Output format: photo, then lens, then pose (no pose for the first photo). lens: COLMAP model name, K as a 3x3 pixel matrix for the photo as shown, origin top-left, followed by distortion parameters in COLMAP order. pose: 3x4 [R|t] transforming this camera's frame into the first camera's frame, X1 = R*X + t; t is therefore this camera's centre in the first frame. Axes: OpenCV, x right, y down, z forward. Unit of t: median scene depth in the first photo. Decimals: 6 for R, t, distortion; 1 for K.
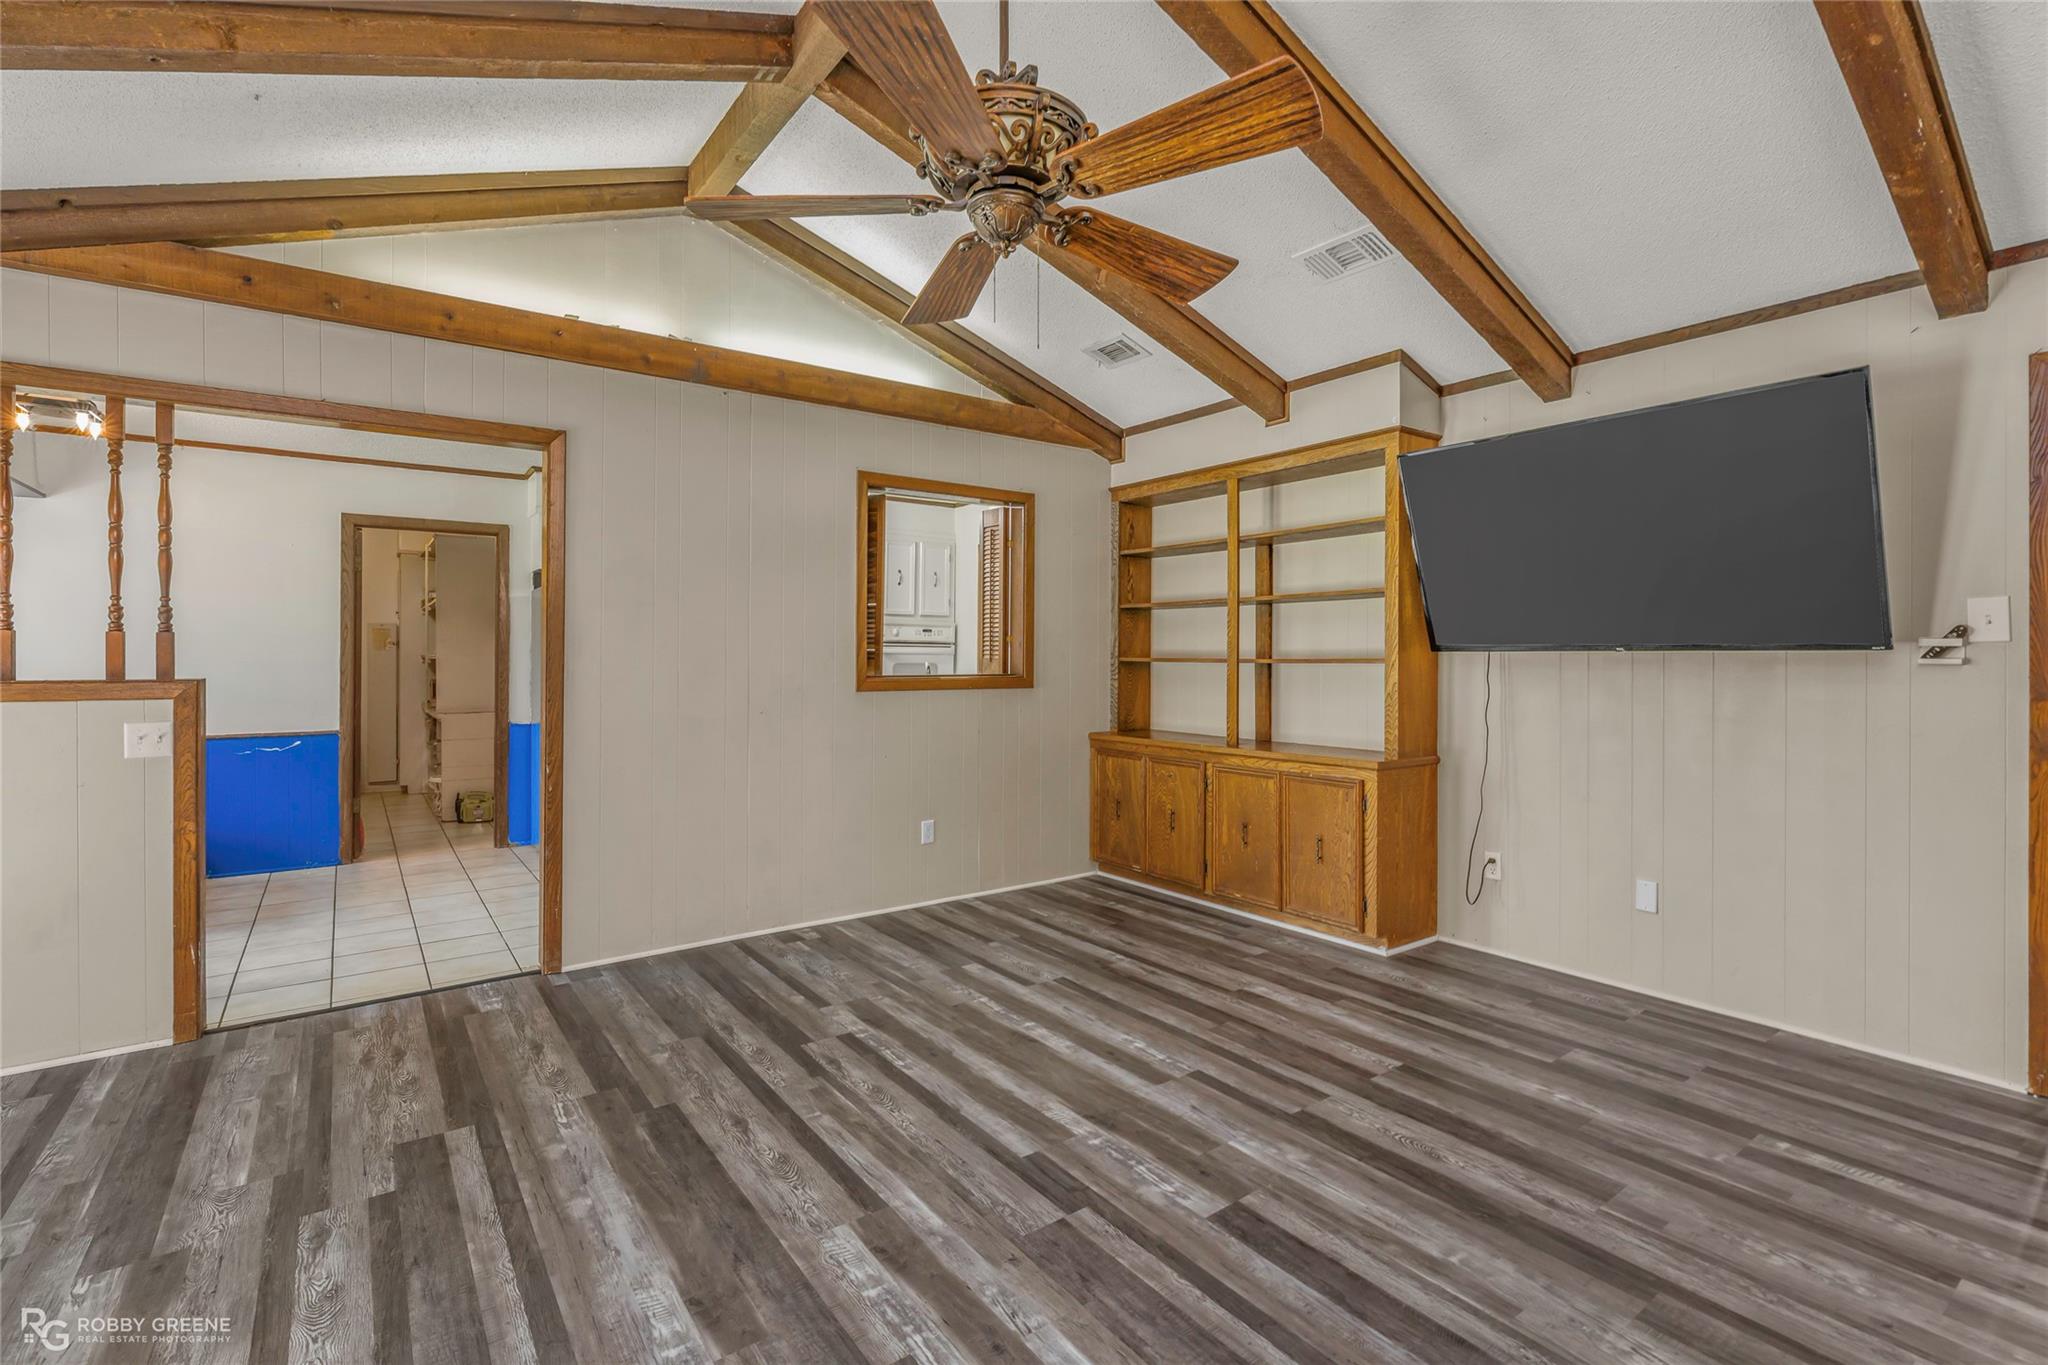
lens RADIAL K [[935.2, 0, 1022.5], [0, 935.2, 664.9], [0, 0, 1]] dist [-0.010950, 0.005952]
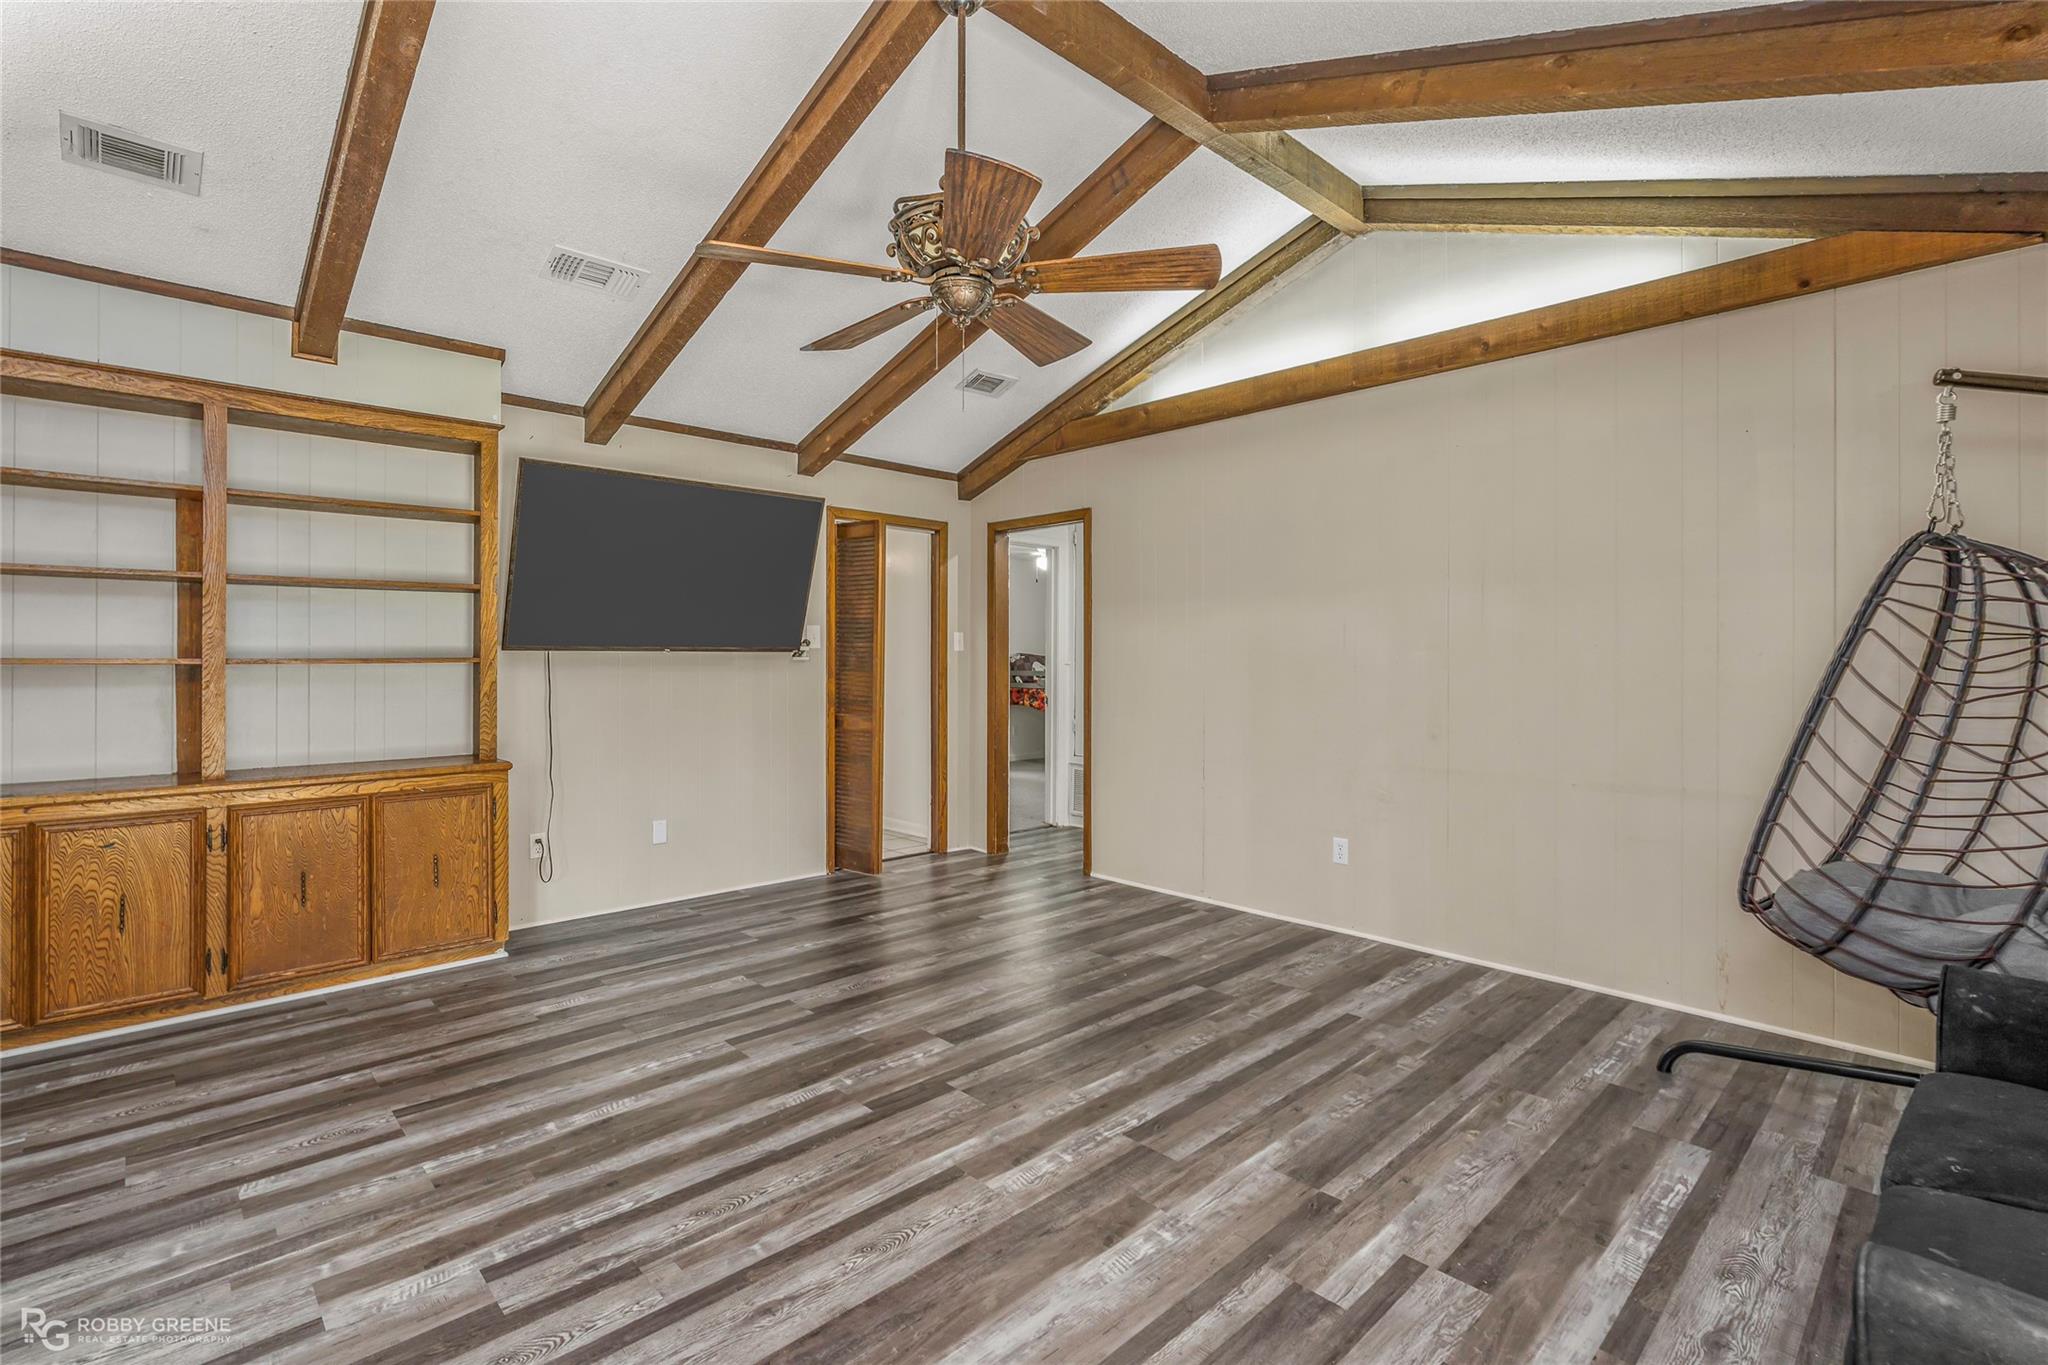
lens RADIAL K [[935.2, 0, 1022.5], [0, 935.2, 664.9], [0, 0, 1]] dist [-0.010950, 0.005952]
pose [[-0.132711, -0.009201, 0.991112, -0.921129], [0.008853, 0.999906, 0.010468, -0.006813], [-0.991115, 0.010163, -0.132617, 0.801184]]
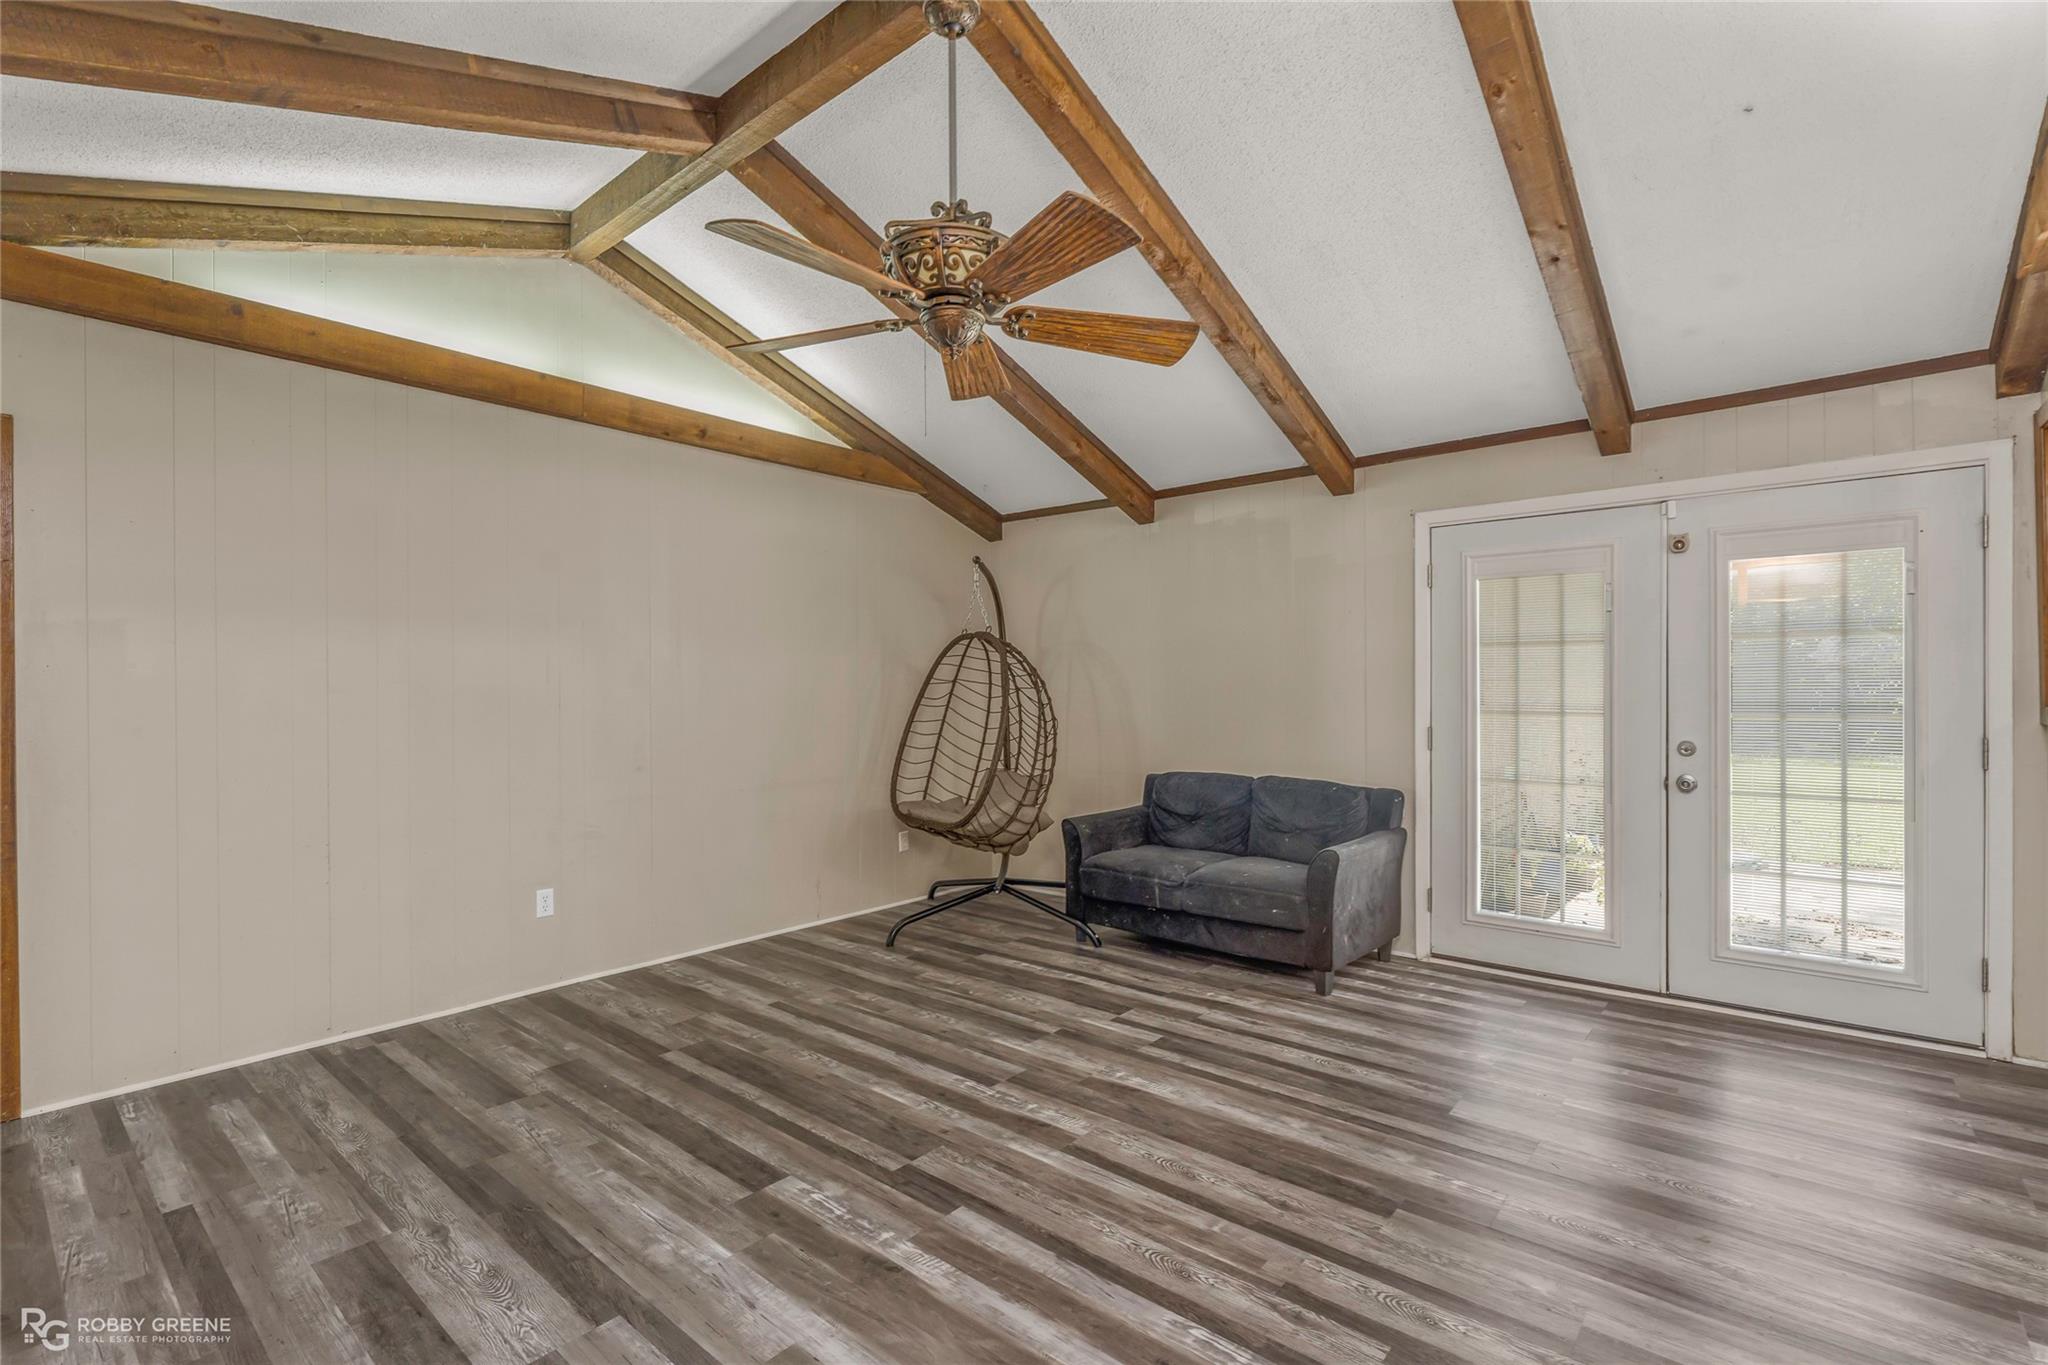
lens RADIAL K [[920.1, 0, 1023.2], [0, 920.1, 691.8], [0, 0, 1]] dist [-0.002482, 0.000108]
pose [[-0.972956, 0.008928, -0.230816, 0.127728], [0.005960, 0.999890, 0.013553, -0.018706], [0.230912, 0.011811, -0.972903, 1.612889]]
